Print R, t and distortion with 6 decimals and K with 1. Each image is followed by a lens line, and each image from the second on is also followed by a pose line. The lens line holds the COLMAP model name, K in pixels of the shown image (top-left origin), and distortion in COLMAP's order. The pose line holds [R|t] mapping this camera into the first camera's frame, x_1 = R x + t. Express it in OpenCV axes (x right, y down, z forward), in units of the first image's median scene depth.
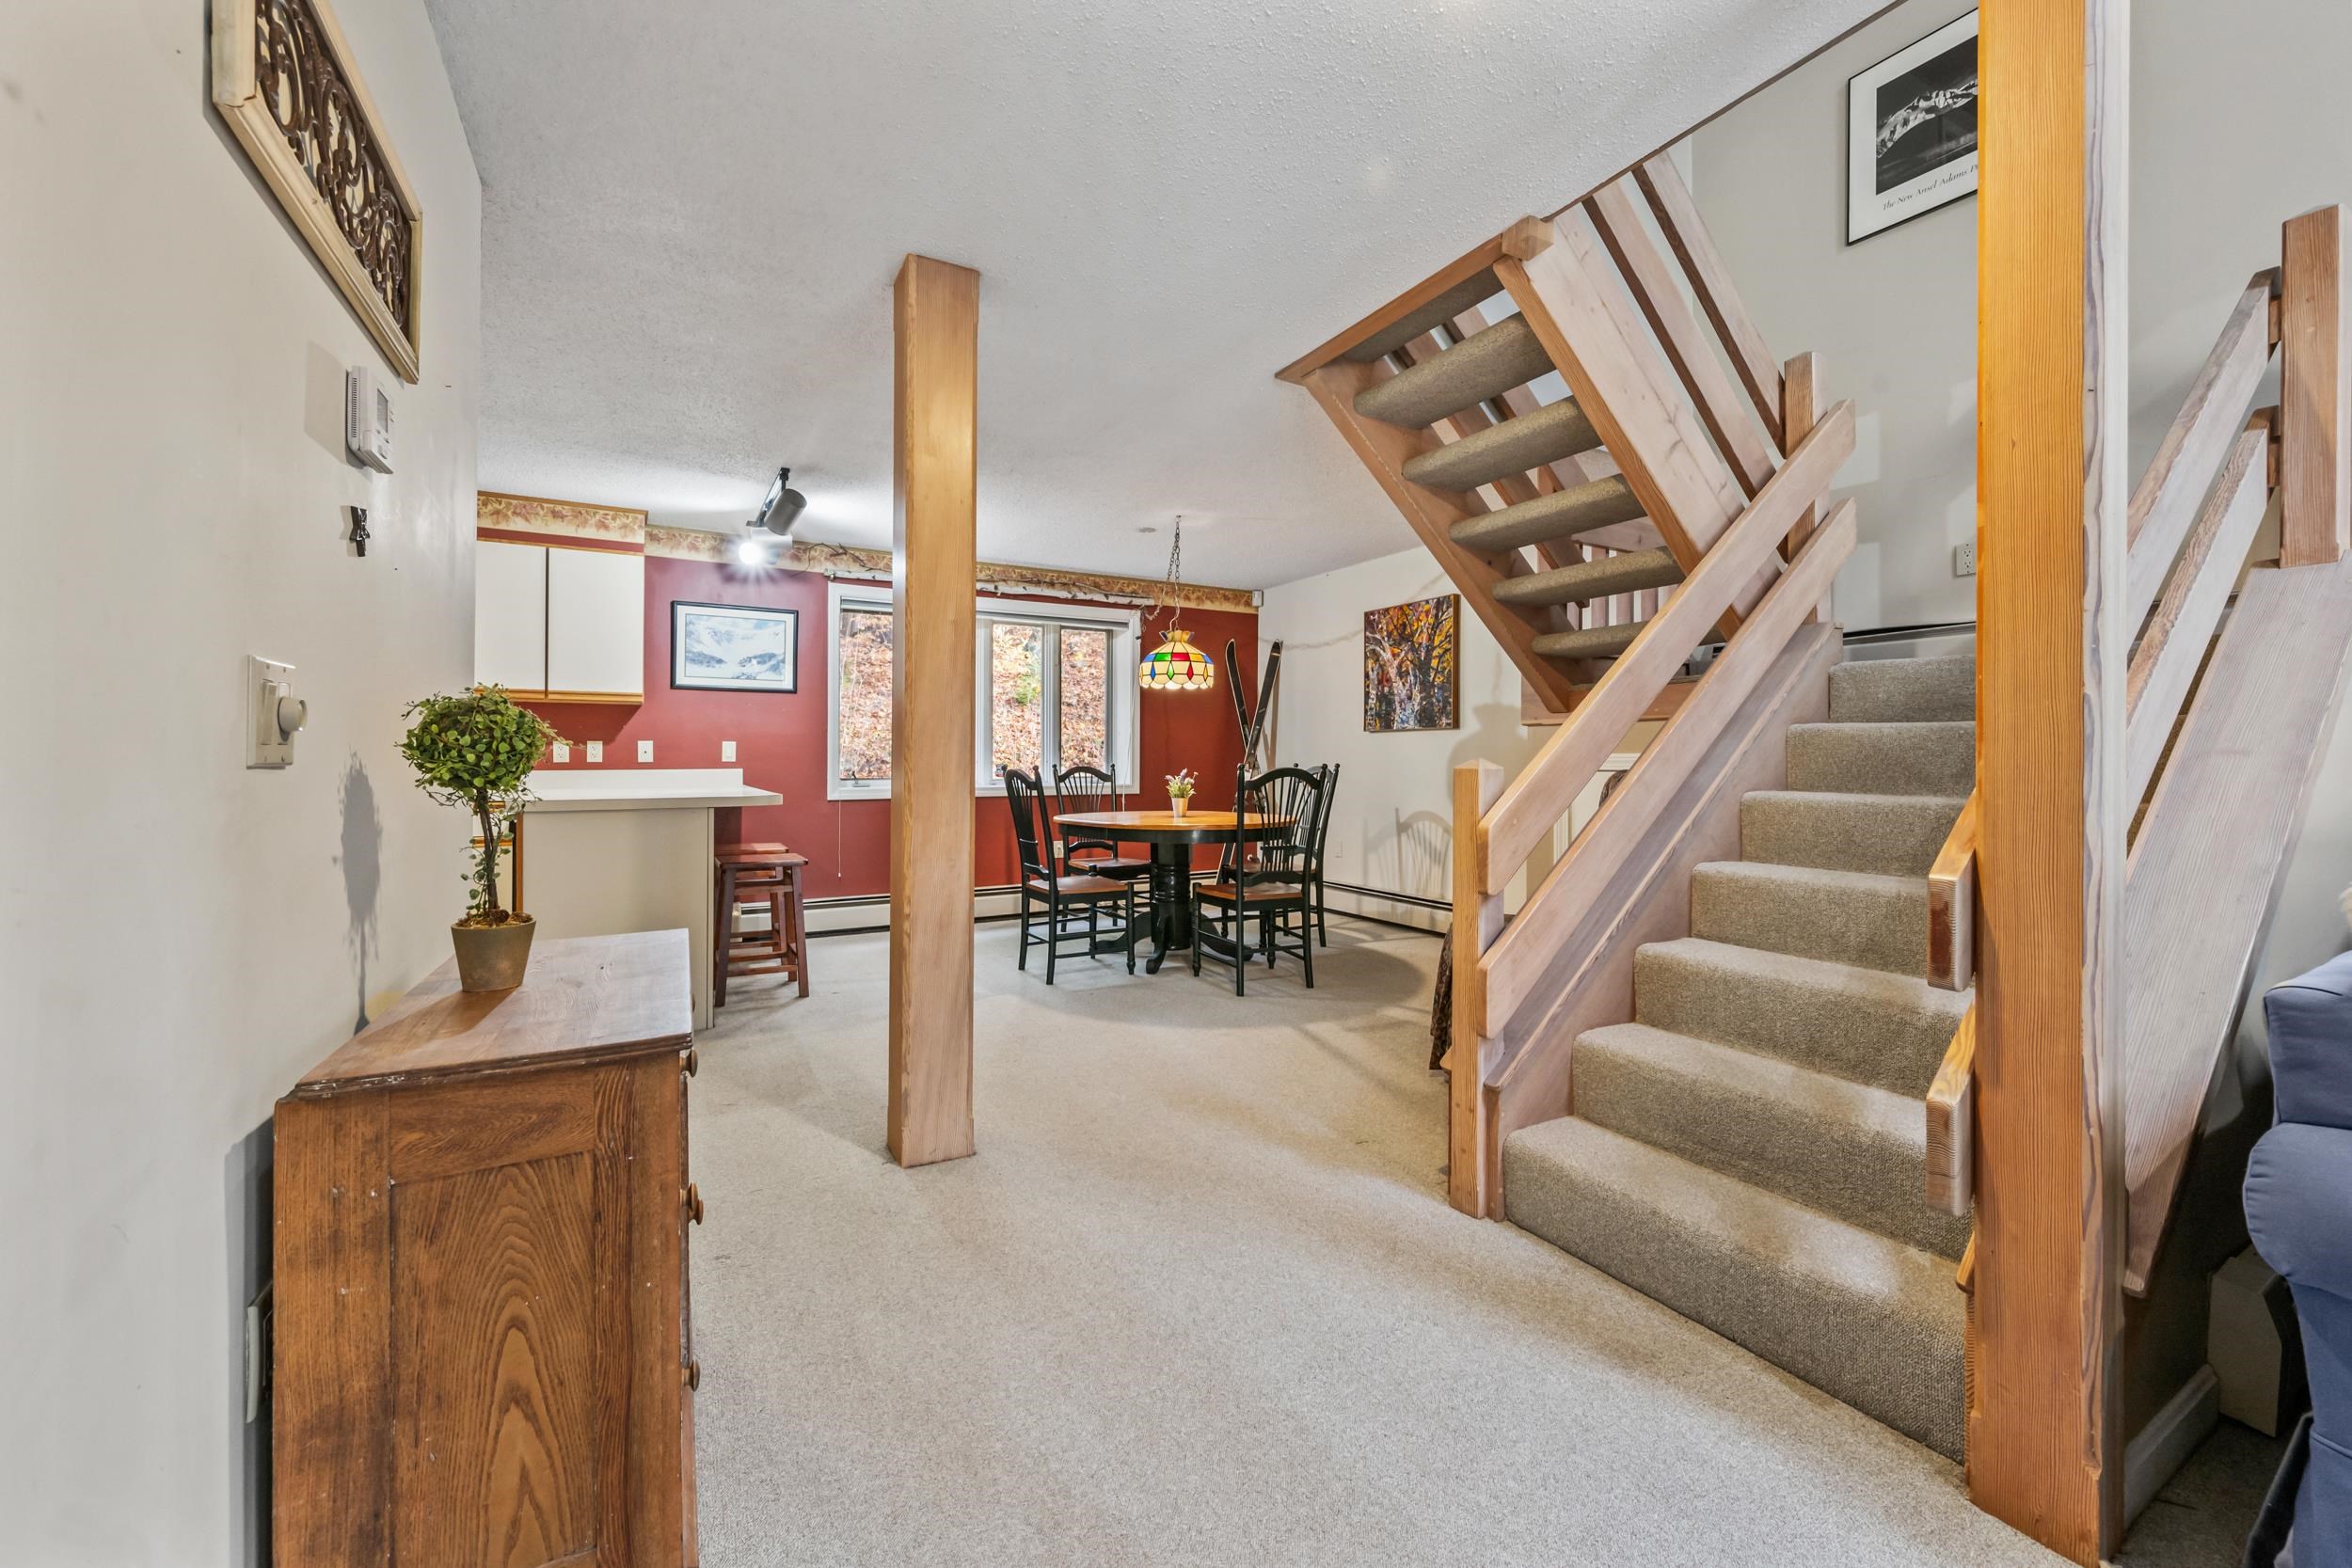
lens RADIAL K [[925.1, 0, 1178.4], [0, 925.1, 748.1], [0, 0, 1]] dist [-0.000447, -0.000659]
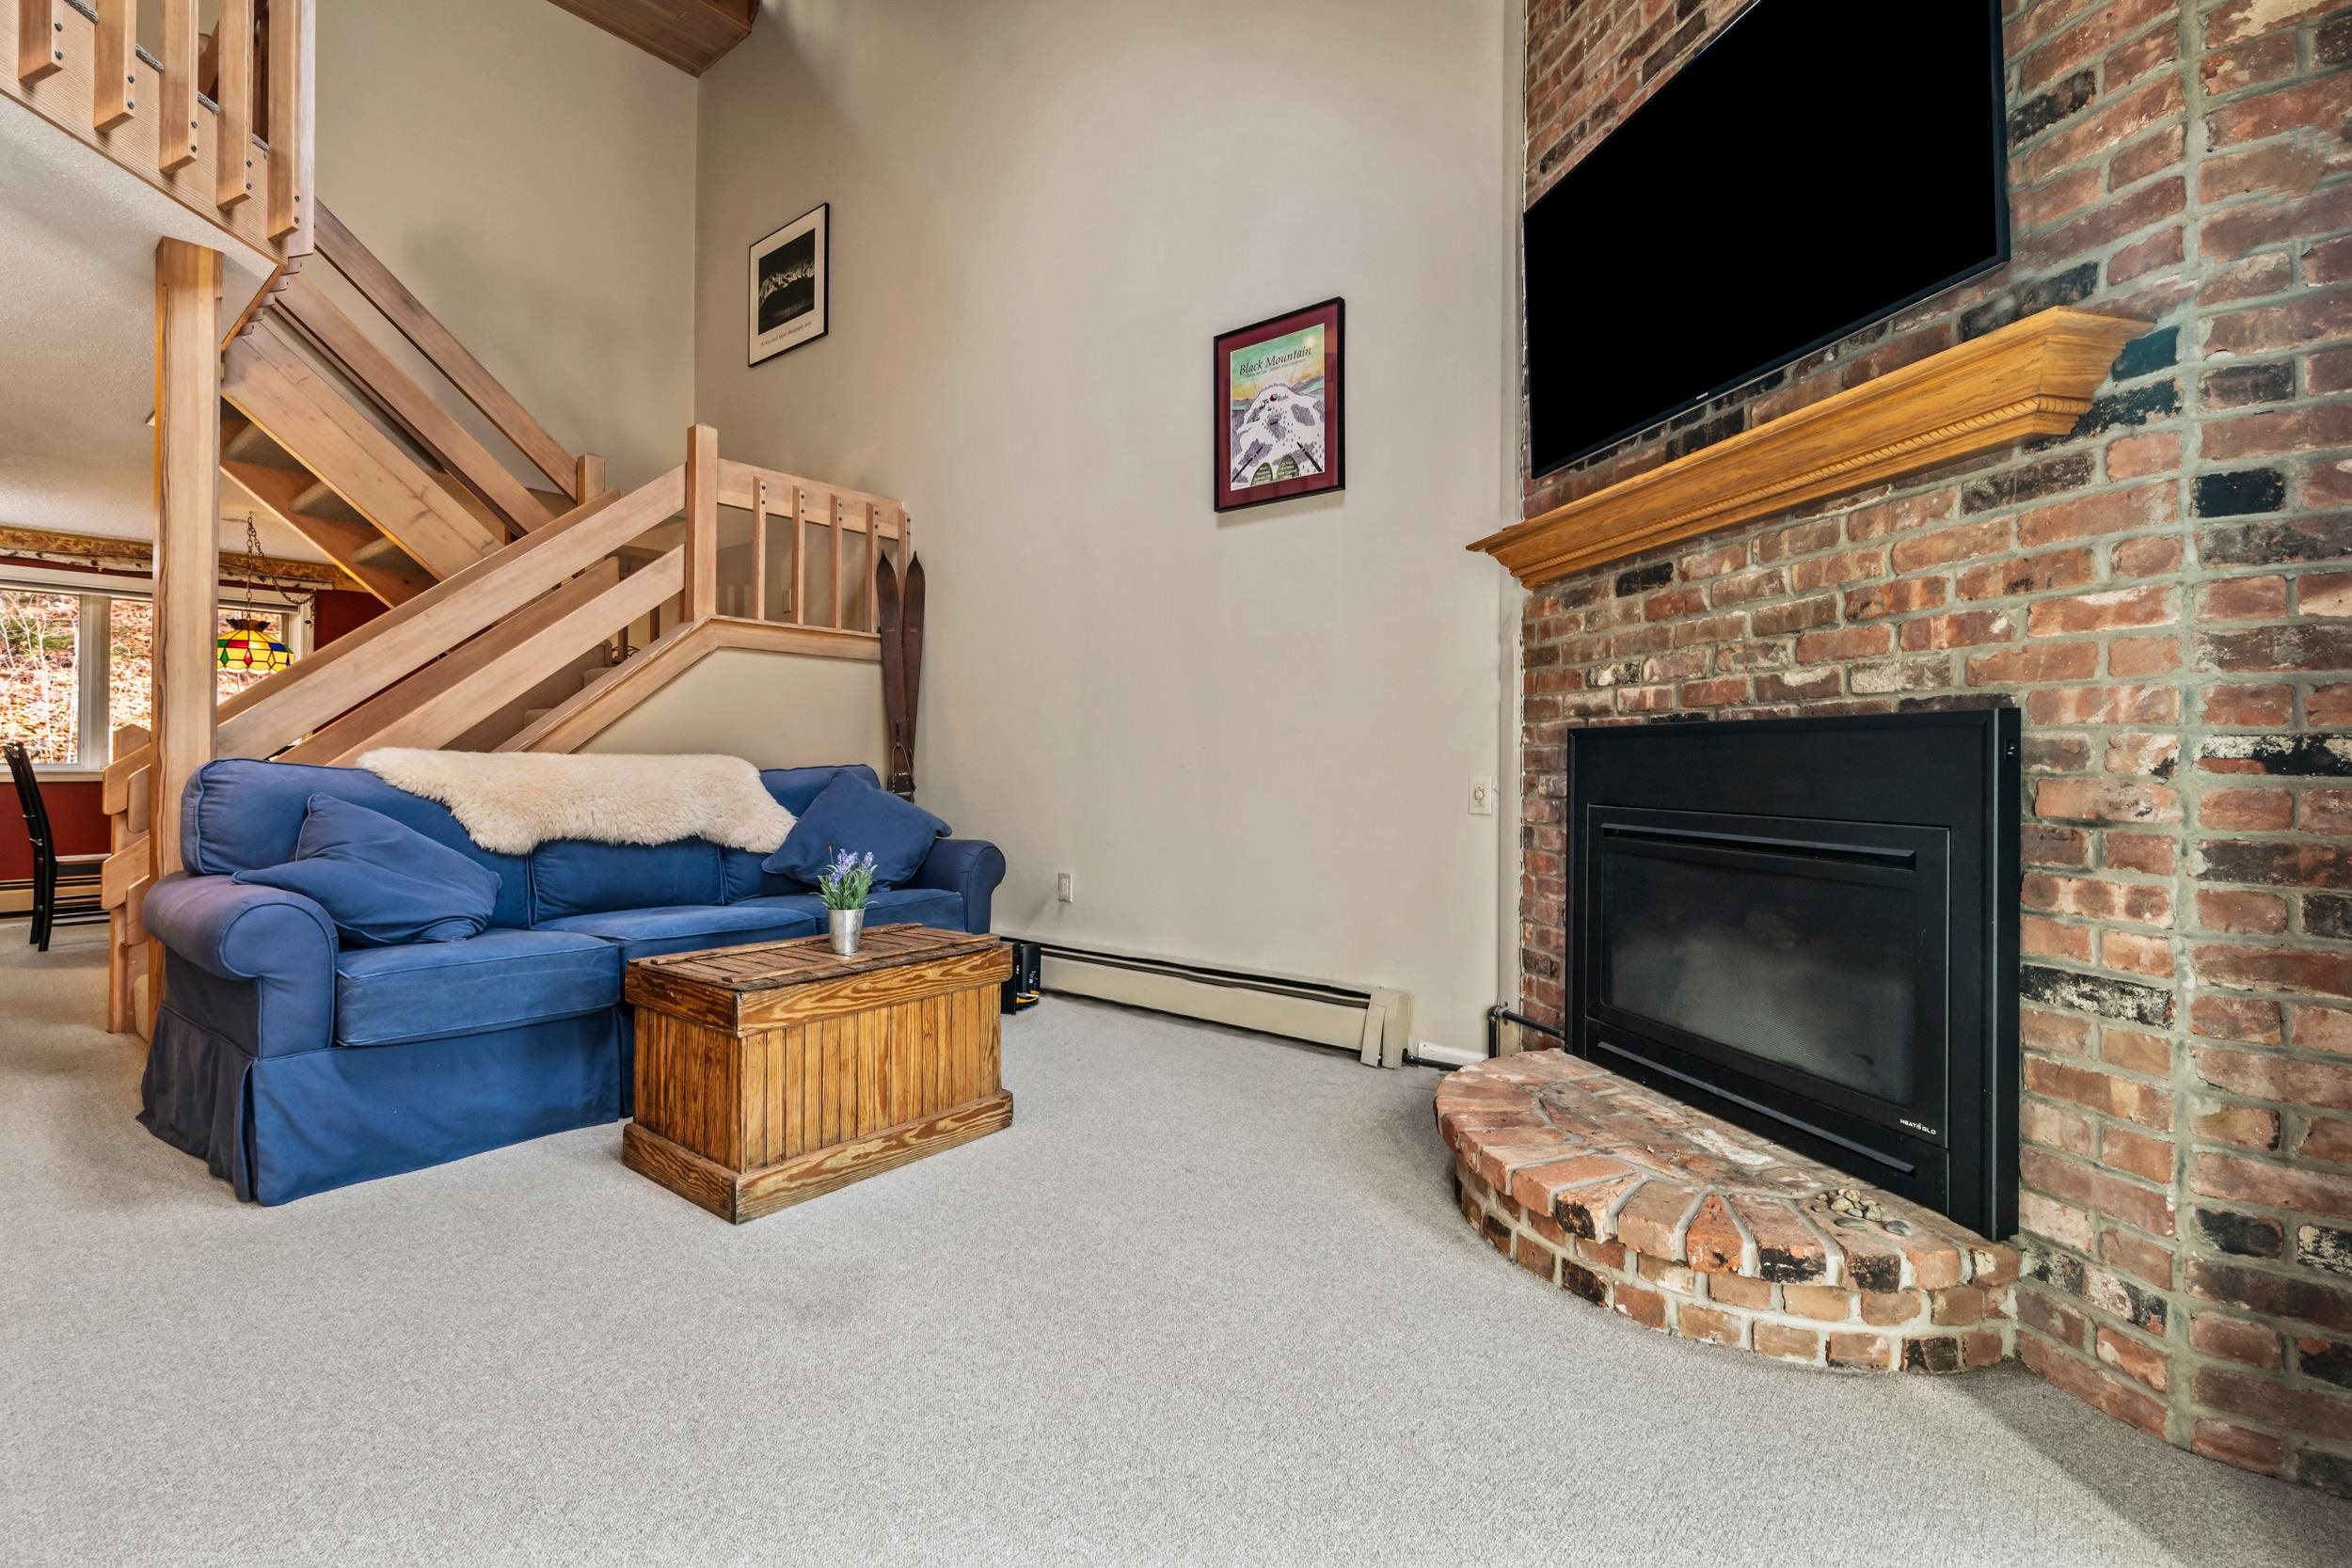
lens RADIAL K [[1059.9, 0, 1171.3], [0, 1059.9, 751.7], [0, 0, 1]] dist [0.000019, 0.000181]
pose [[0.933426, 0.008755, 0.358664, 0.509242], [-0.007578, 0.999960, -0.004687, 0.020050], [-0.358691, 0.001657, 0.933455, -0.470842]]
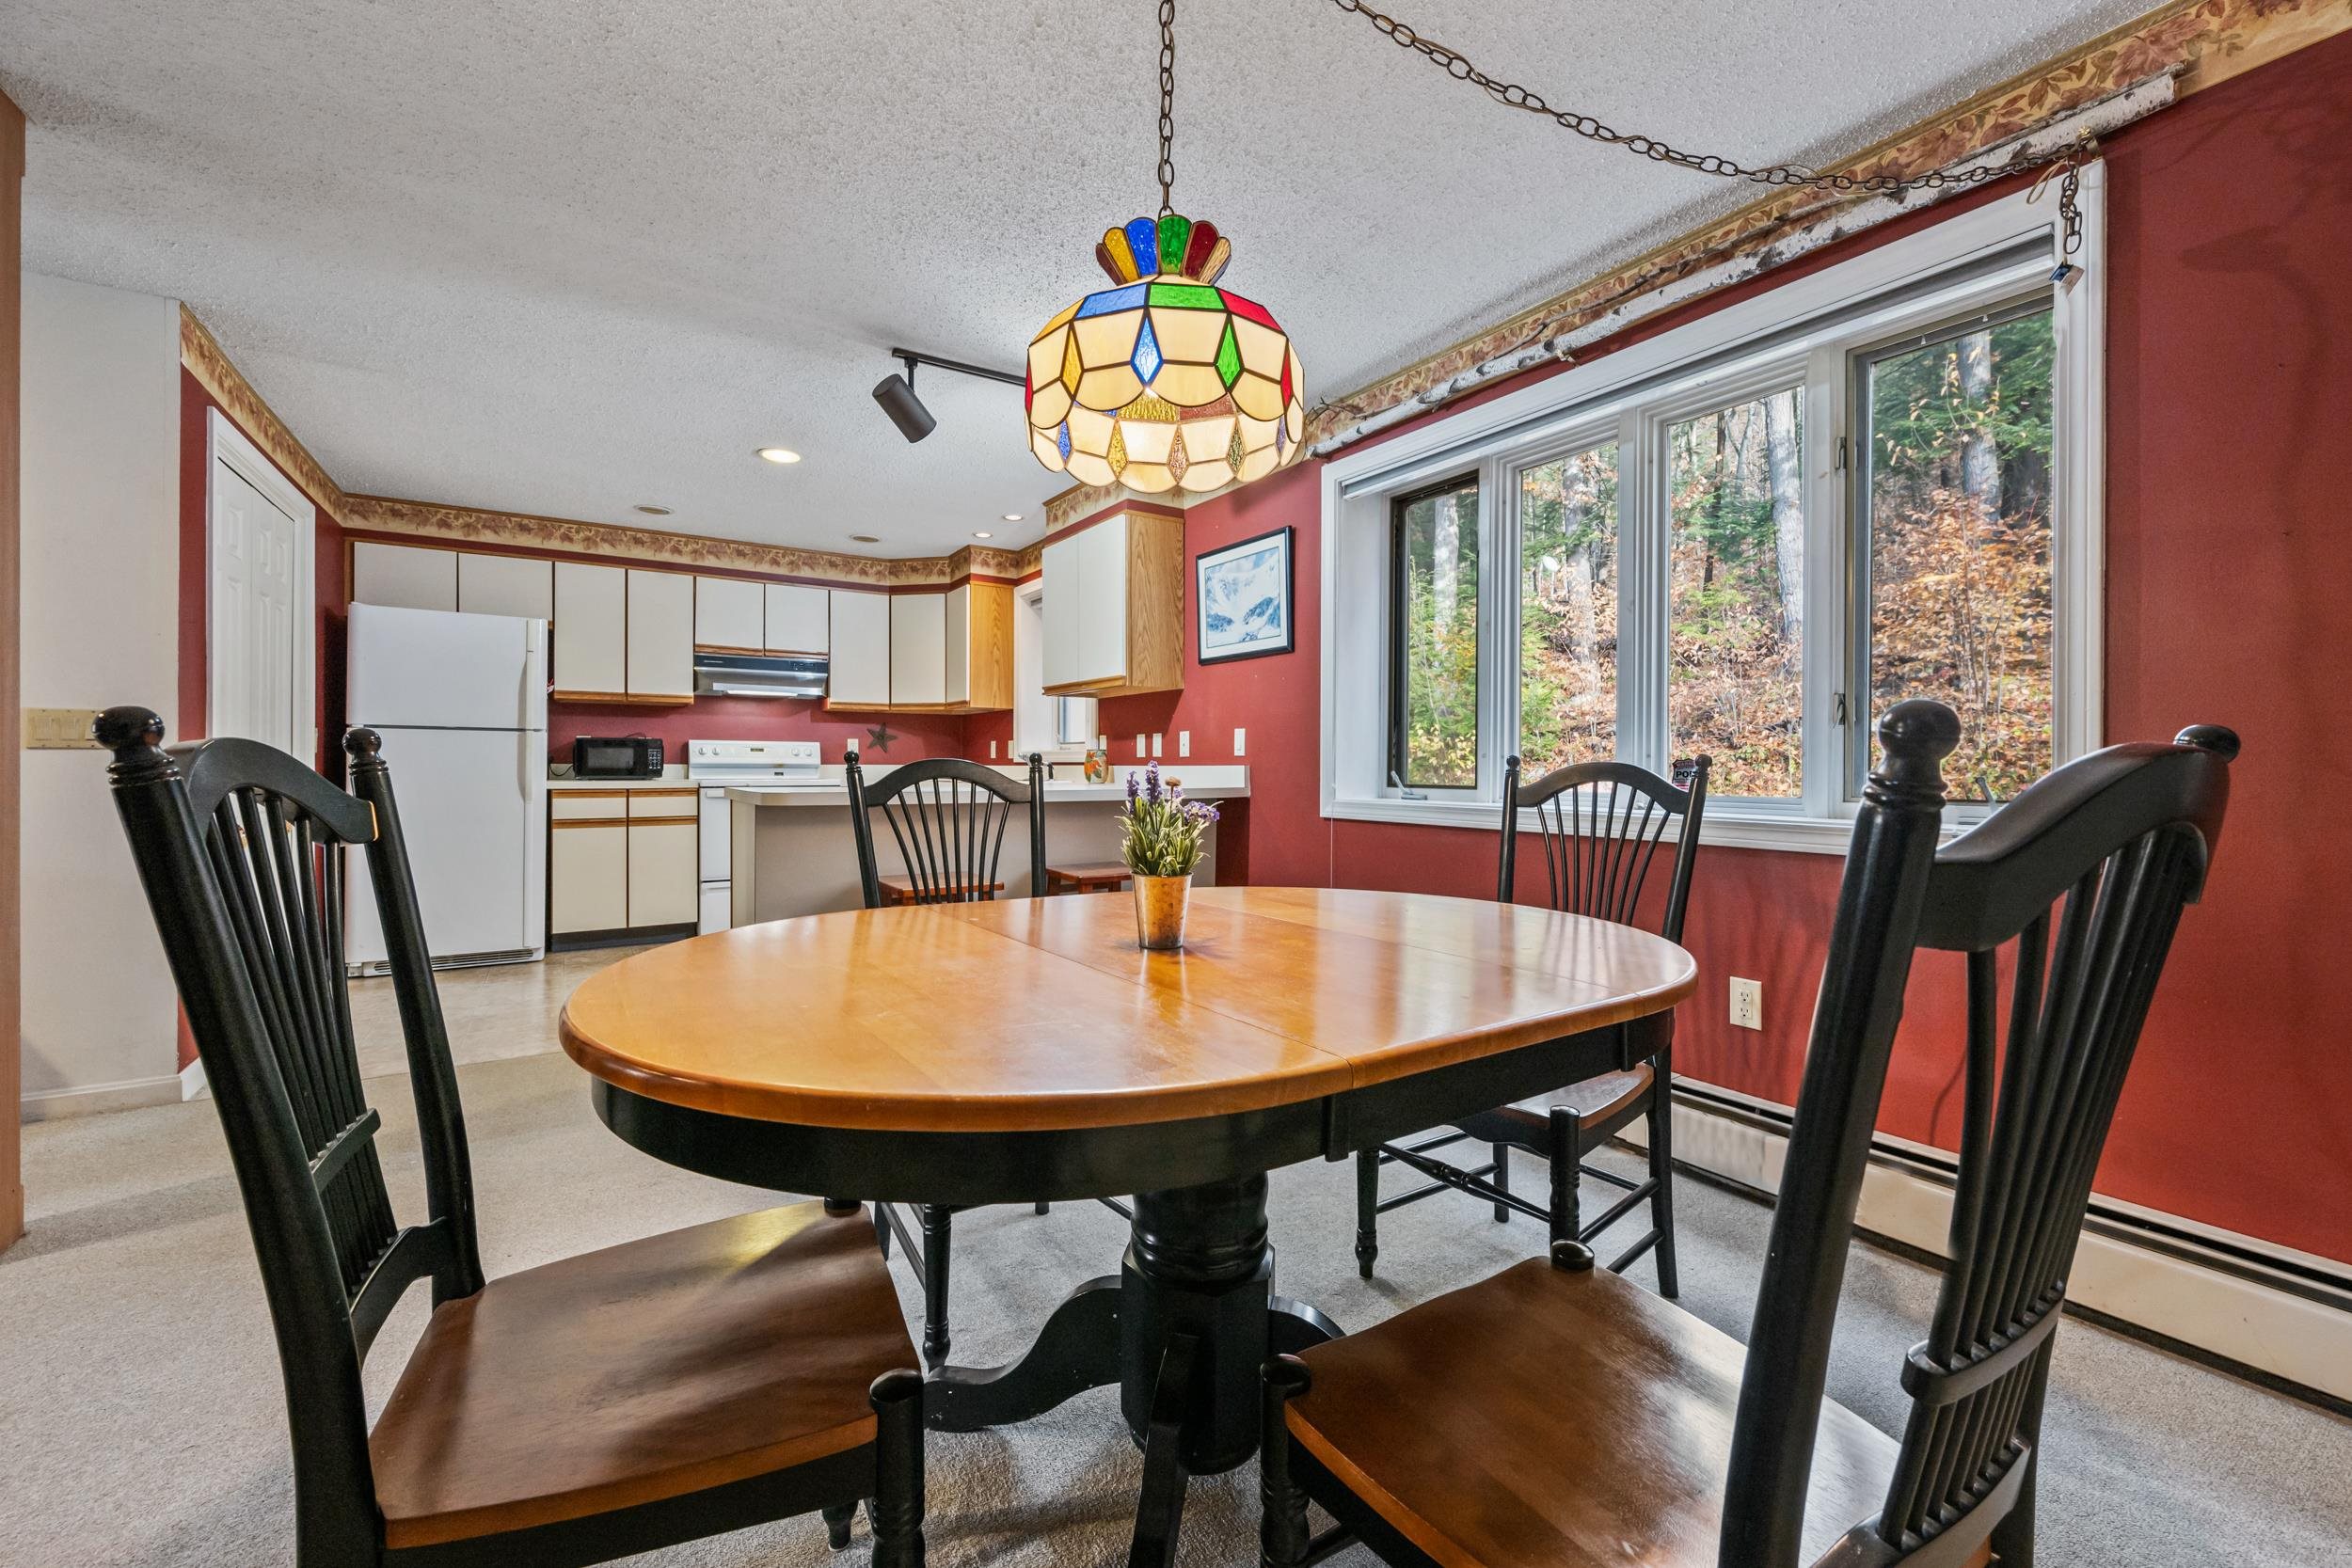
lens RADIAL K [[925.1, 0, 1185.3], [0, 925.1, 766.0], [0, 0, 1]] dist [-0.000447, -0.000659]
pose [[0.058469, 0.000761, -0.998289, 0.250393], [0.004886, 0.999988, 0.001048, 0.021803], [0.998277, -0.004939, 0.058465, 0.921212]]
